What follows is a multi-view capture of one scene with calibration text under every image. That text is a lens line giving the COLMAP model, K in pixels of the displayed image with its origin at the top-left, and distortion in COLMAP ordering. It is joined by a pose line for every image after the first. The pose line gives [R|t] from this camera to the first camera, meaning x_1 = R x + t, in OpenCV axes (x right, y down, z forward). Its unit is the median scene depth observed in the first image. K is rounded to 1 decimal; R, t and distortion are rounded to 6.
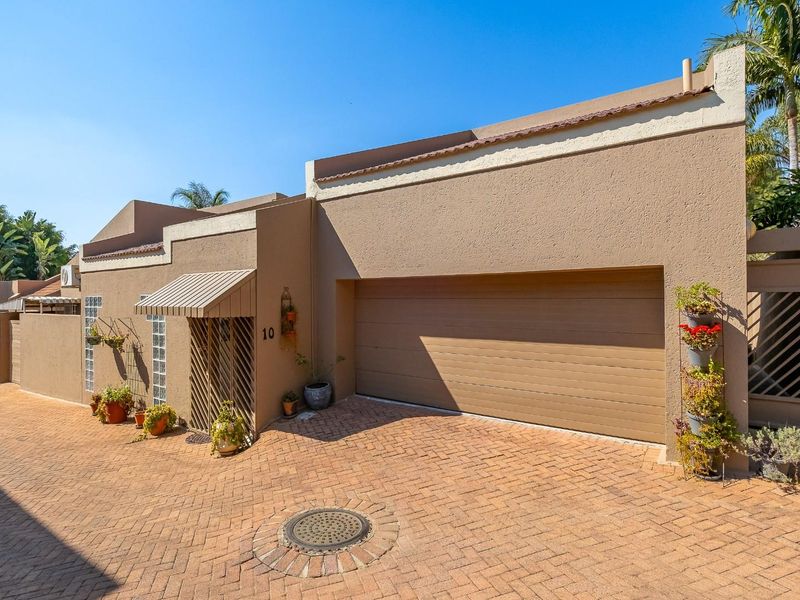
lens RADIAL K [[423.3, 0, 405.0], [0, 423.3, 297.1], [0, 0, 1]] dist [-0.001585, -0.000276]
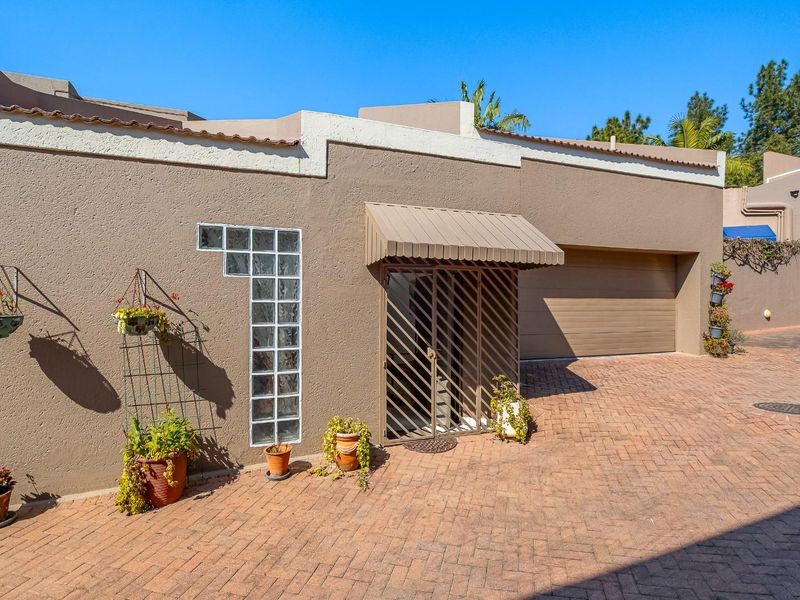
lens RADIAL K [[423.3, 0, 405.0], [0, 423.3, 297.1], [0, 0, 1]] dist [-0.001585, -0.000276]
pose [[0.567613, 0.005523, 0.823277, -1.159002], [-0.017552, 0.999831, 0.005394, 0.093882], [-0.823108, -0.017512, 0.567614, 0.690529]]
